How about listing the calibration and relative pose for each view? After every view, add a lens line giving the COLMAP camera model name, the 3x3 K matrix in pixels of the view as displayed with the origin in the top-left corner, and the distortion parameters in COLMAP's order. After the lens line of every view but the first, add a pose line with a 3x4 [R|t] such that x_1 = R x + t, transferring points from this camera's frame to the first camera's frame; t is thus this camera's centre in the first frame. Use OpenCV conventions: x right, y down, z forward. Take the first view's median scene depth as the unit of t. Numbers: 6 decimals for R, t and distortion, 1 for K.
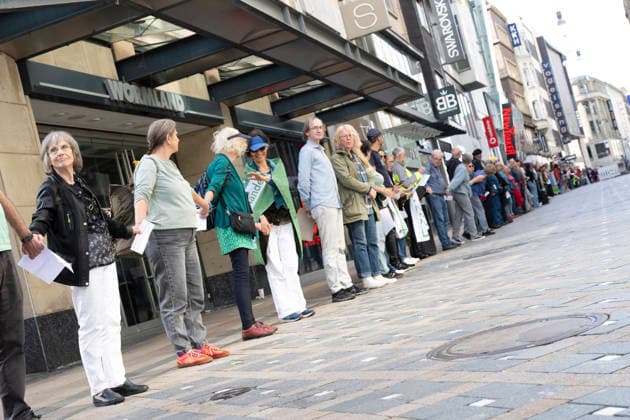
lens RADIAL K [[1071.2, 0, 315.0], [0, 1071.2, 210.0], [0, 0, 1]] dist [-0.029842, -0.033791]
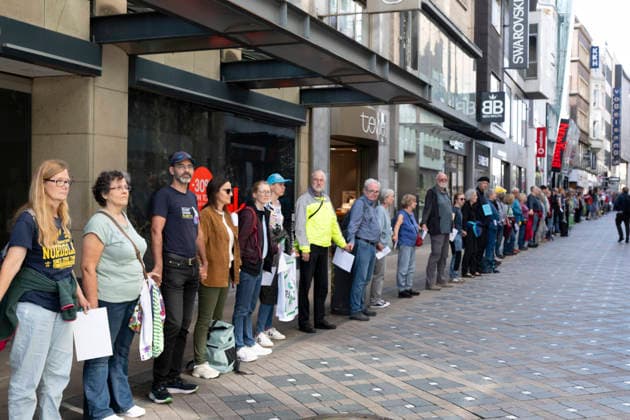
lens RADIAL K [[874.5, 0, 315.0], [0, 874.5, 210.0], [0, 0, 1]] dist [-0.007341, 0.010282]
pose [[0.961561, 0.263392, -0.077626, 0.025790], [-0.257013, 0.962814, 0.083266, -0.017134], [0.096671, -0.060115, 0.993499, 0.092907]]
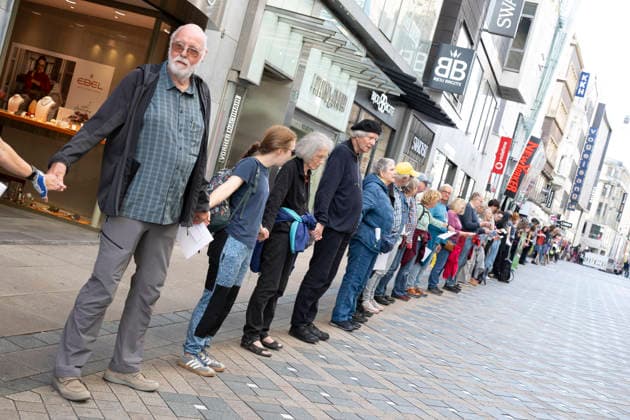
lens RADIAL K [[874.5, 0, 315.0], [0, 874.5, 210.0], [0, 0, 1]] dist [-0.007341, 0.010282]
pose [[0.865727, 0.500413, -0.010194, 0.047411], [-0.497976, 0.863203, 0.083064, -0.014284], [0.050366, -0.066834, 0.996492, 0.221170]]
